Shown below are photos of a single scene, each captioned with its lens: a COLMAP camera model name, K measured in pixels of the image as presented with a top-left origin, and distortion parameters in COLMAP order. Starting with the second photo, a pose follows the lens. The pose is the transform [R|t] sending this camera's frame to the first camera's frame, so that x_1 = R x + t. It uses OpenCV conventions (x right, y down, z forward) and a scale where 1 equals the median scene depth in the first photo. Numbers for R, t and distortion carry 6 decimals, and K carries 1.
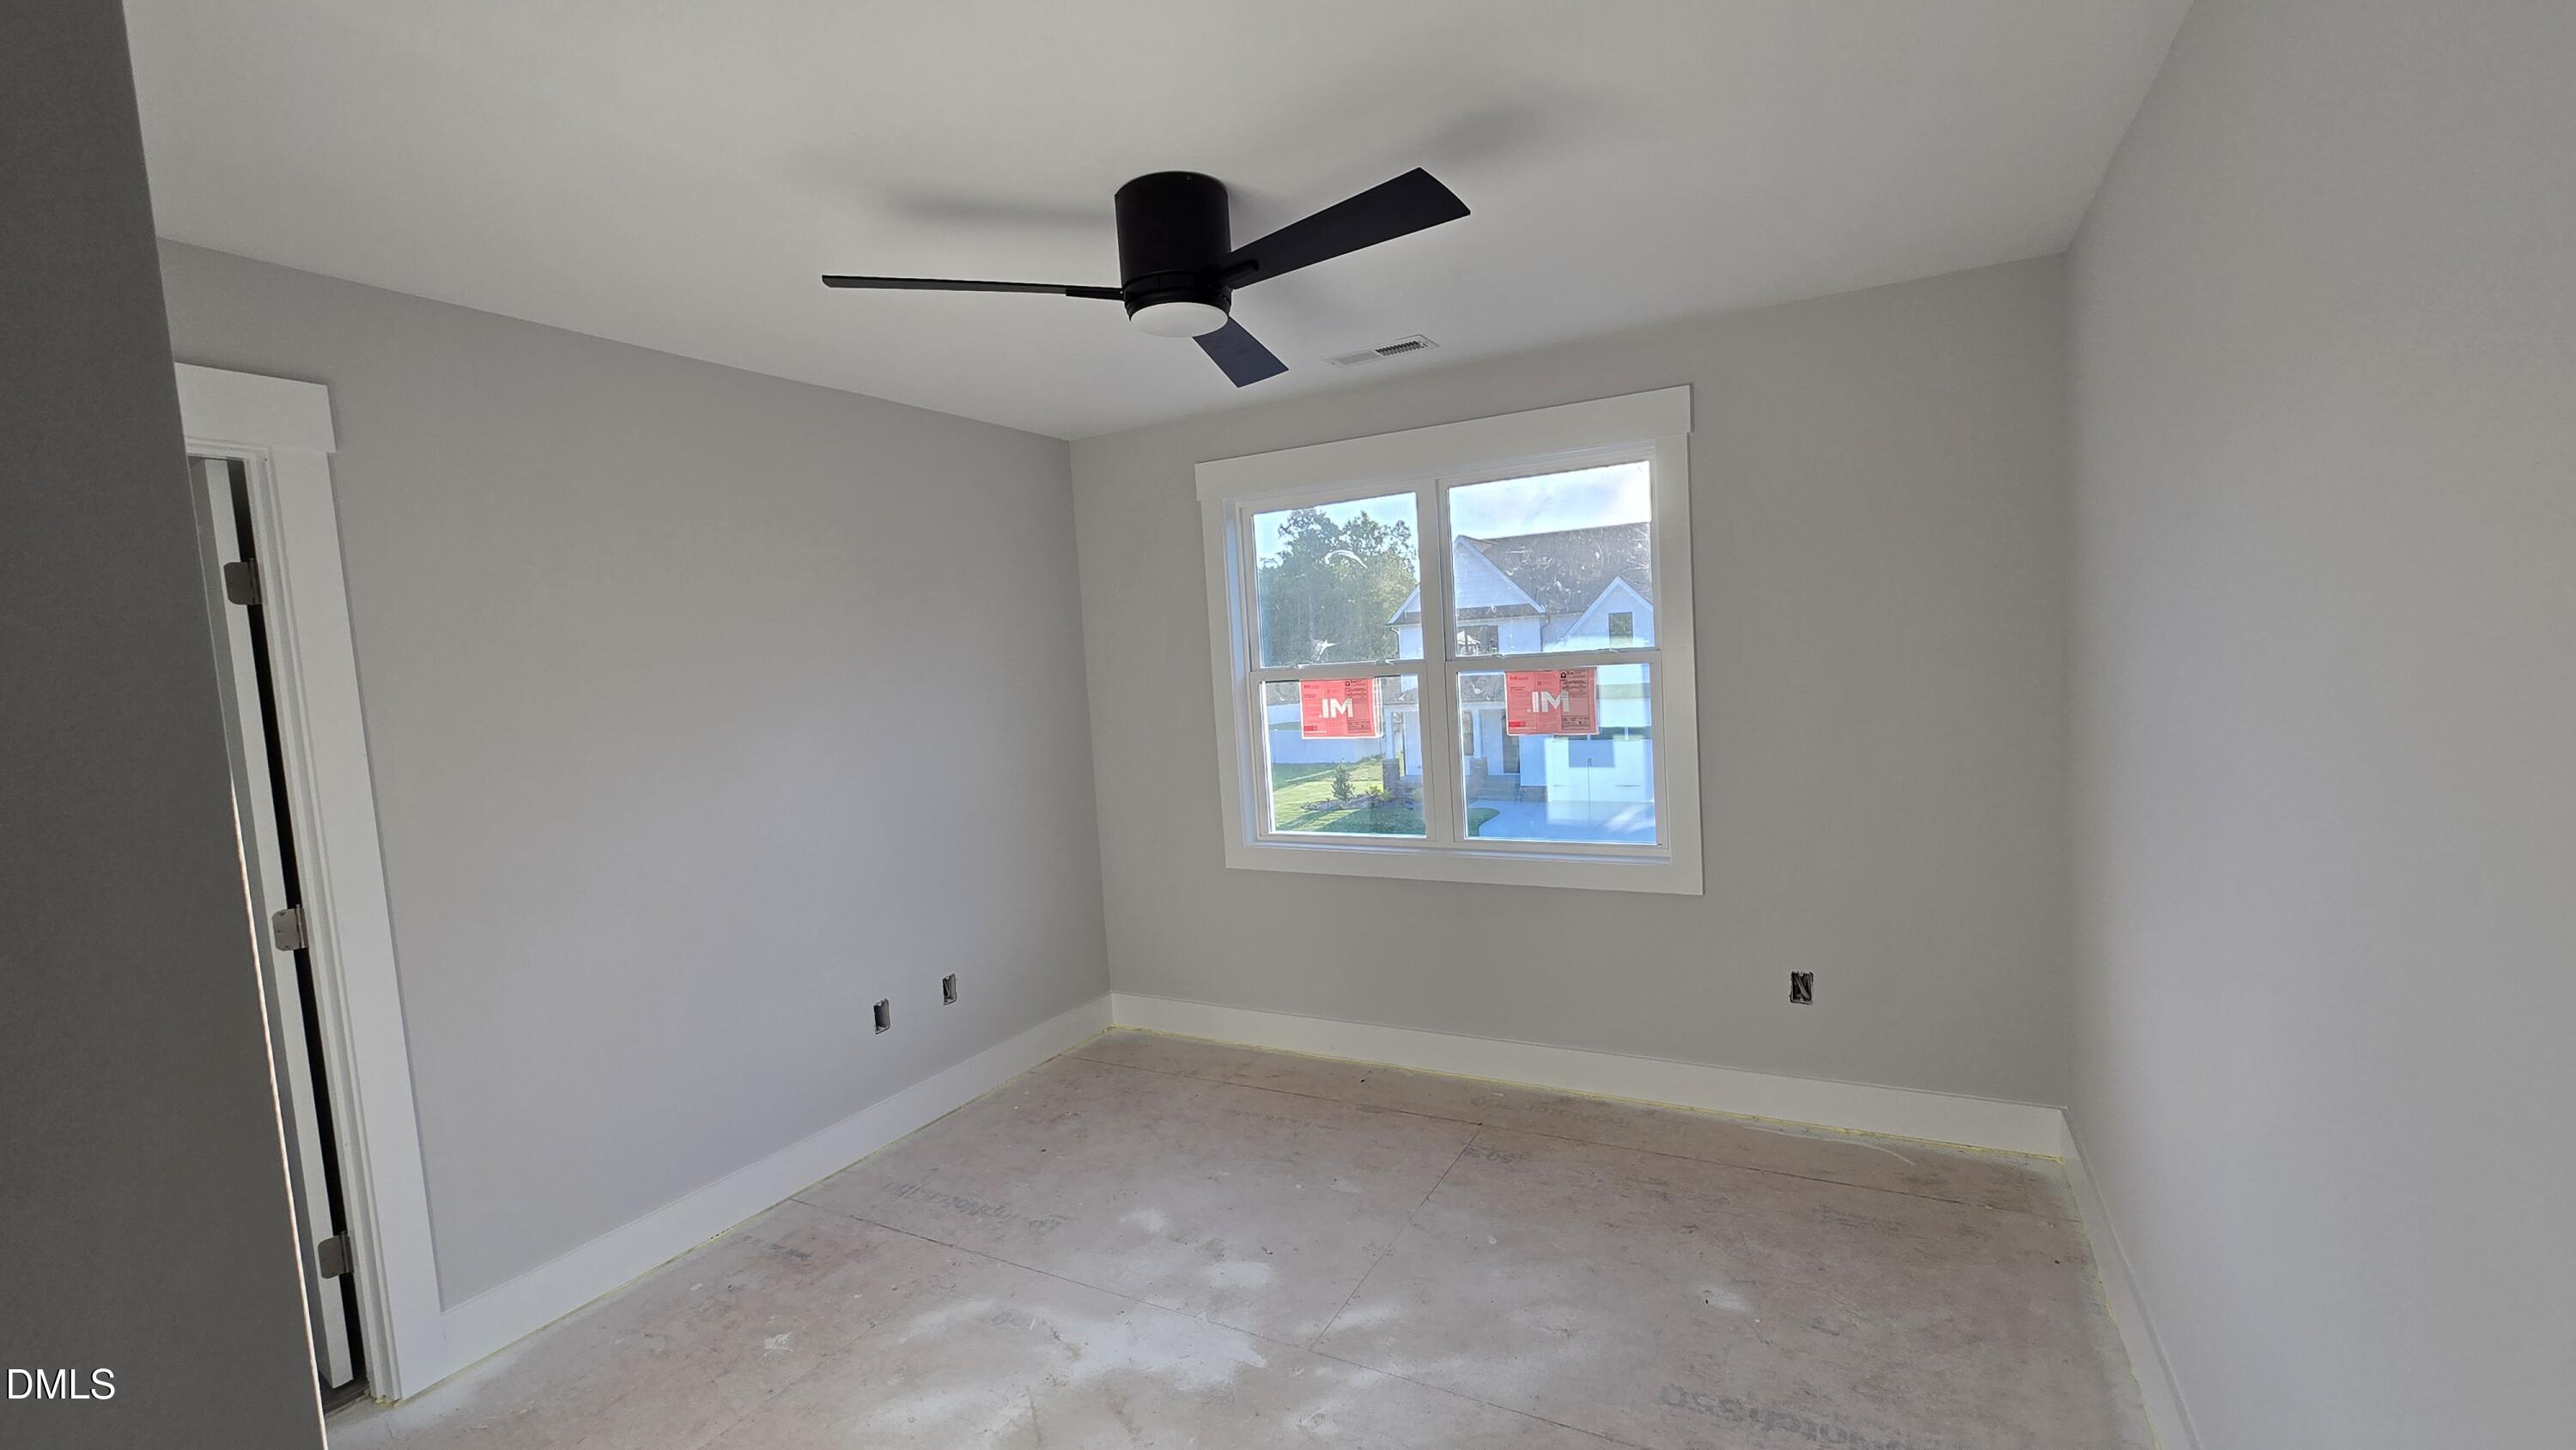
lens RADIAL K [[976.8, 0, 1281.0], [0, 976.8, 733.2], [0, 0, 1]] dist [-0.000264, -0.000007]
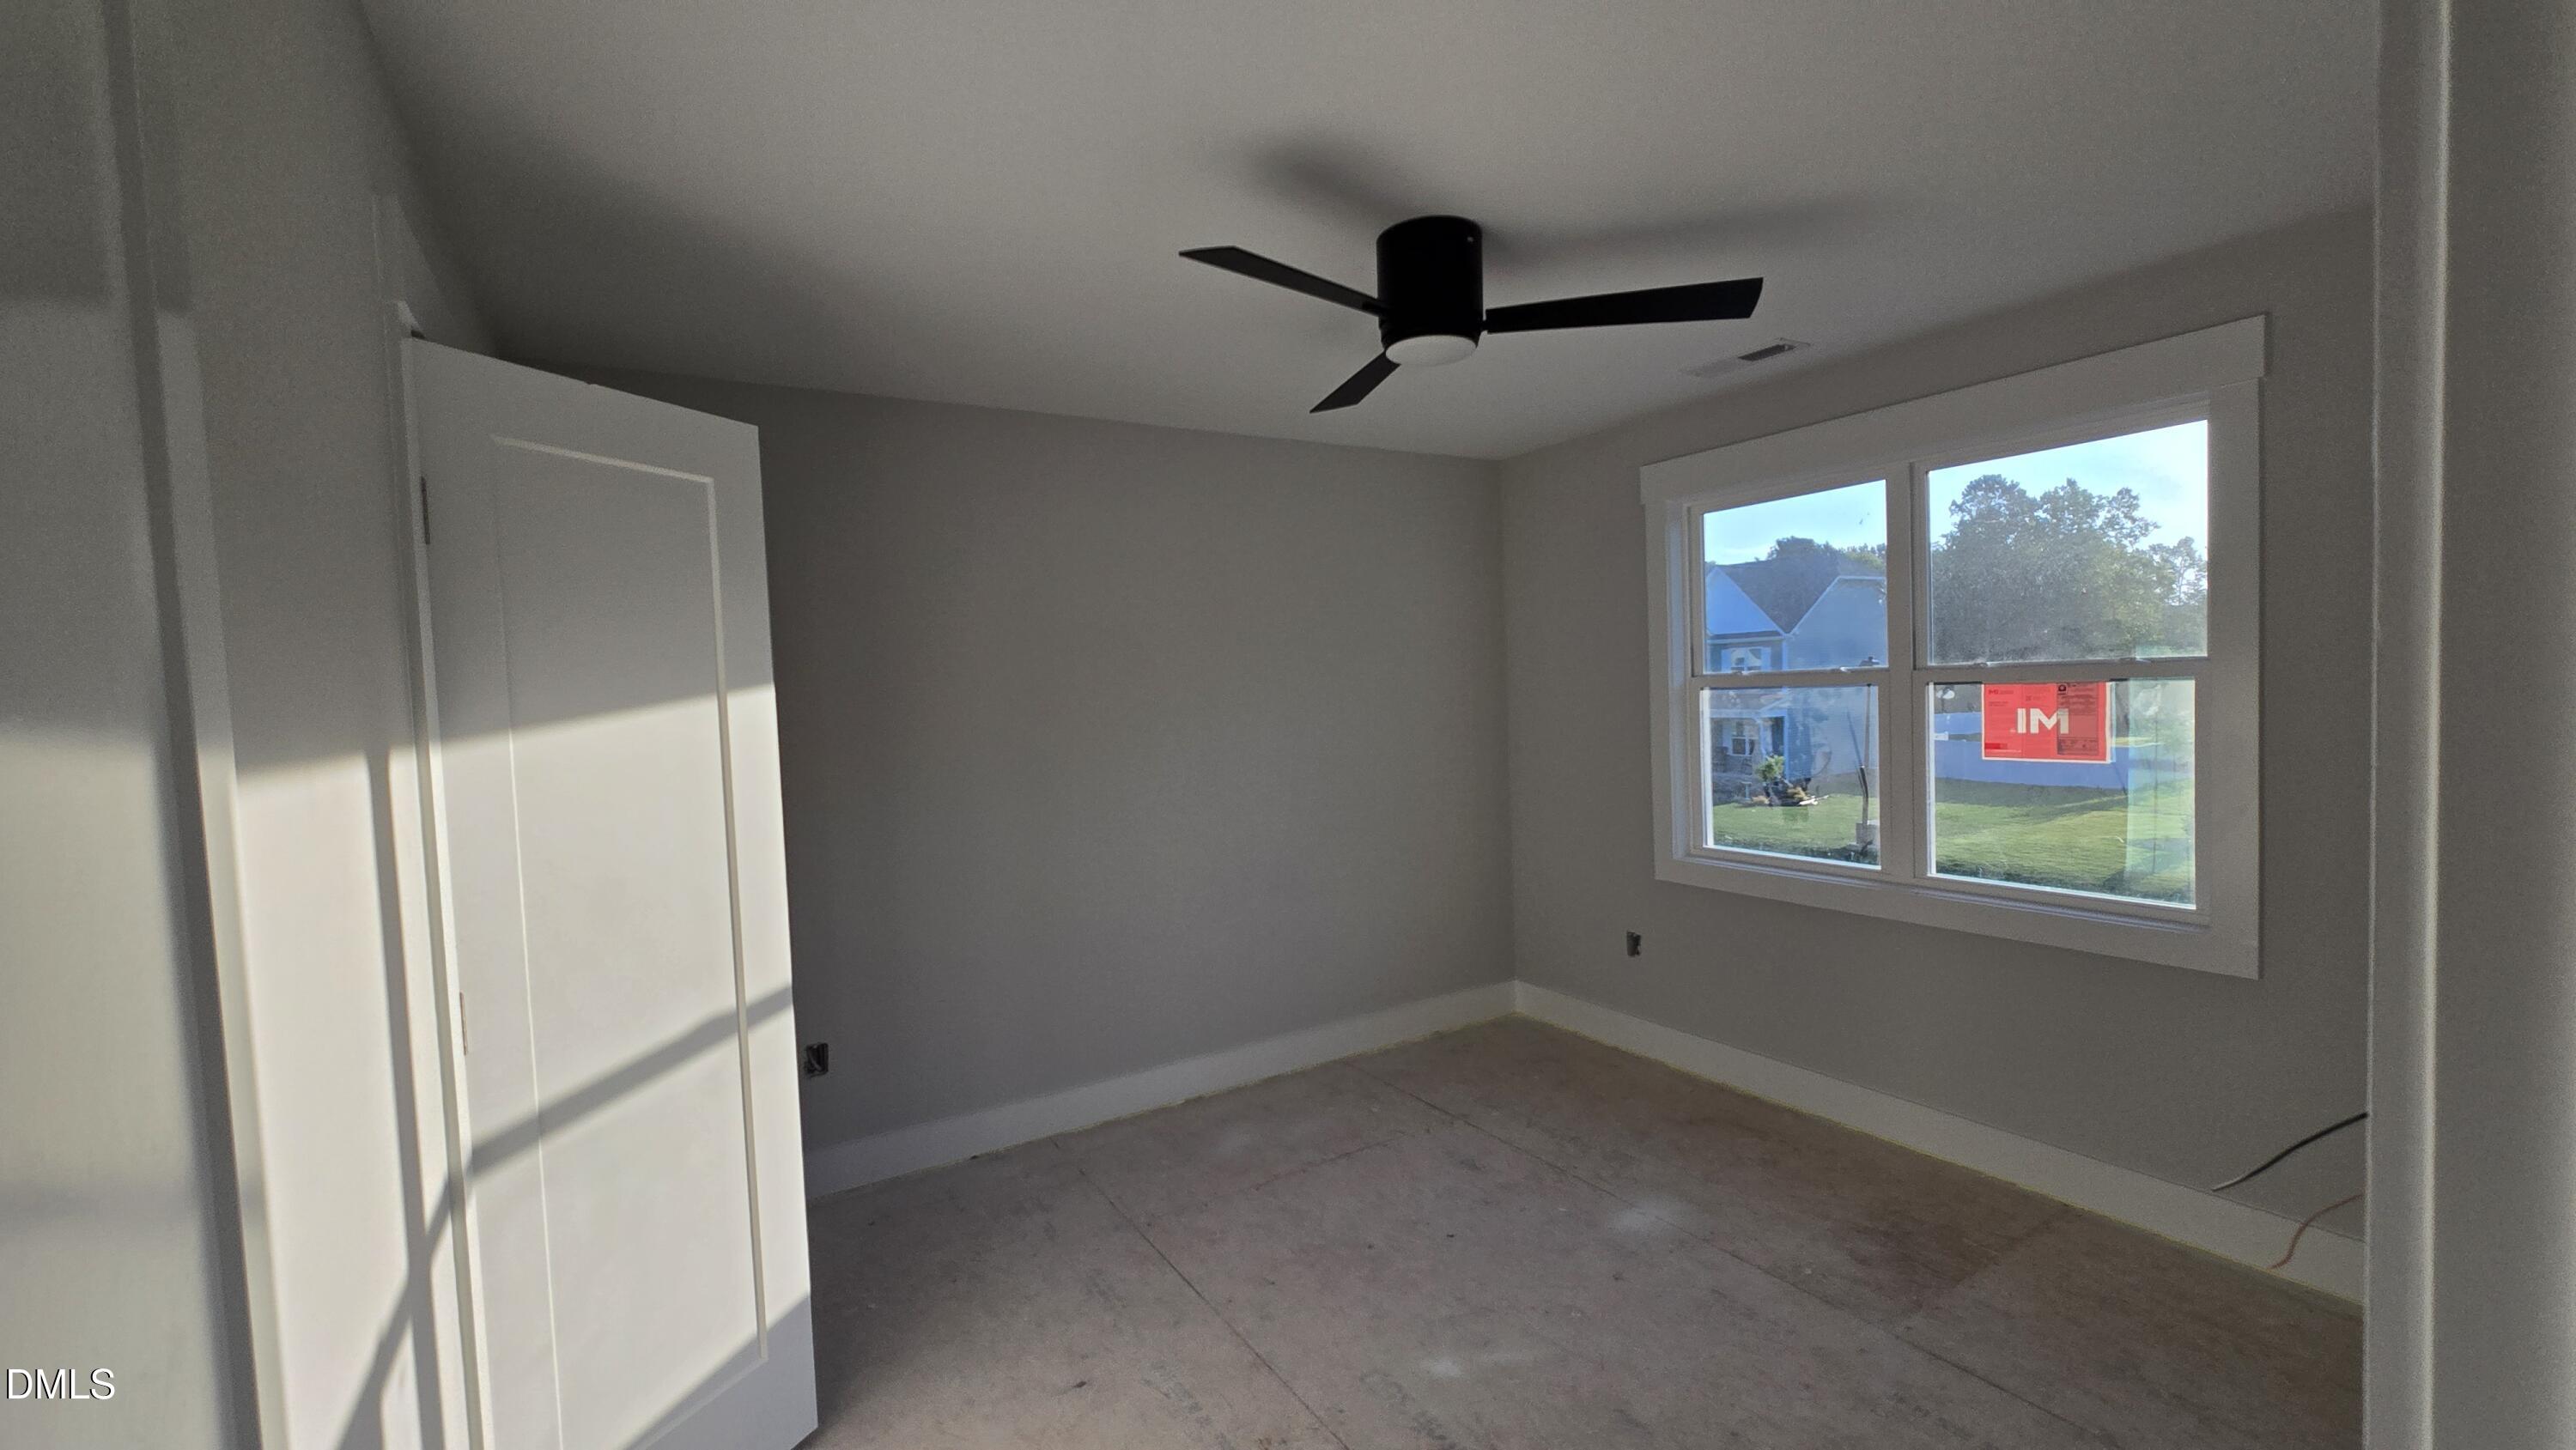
lens RADIAL K [[1063.9, 0, 1282.7], [0, 1063.9, 729.5], [0, 0, 1]] dist [0.001558, 0.000275]
pose [[0.844528, 0.045186, -0.533602, 0.197780], [-0.046819, 0.998848, 0.010484, -0.003977], [0.533461, 0.016129, 0.845671, -0.101033]]
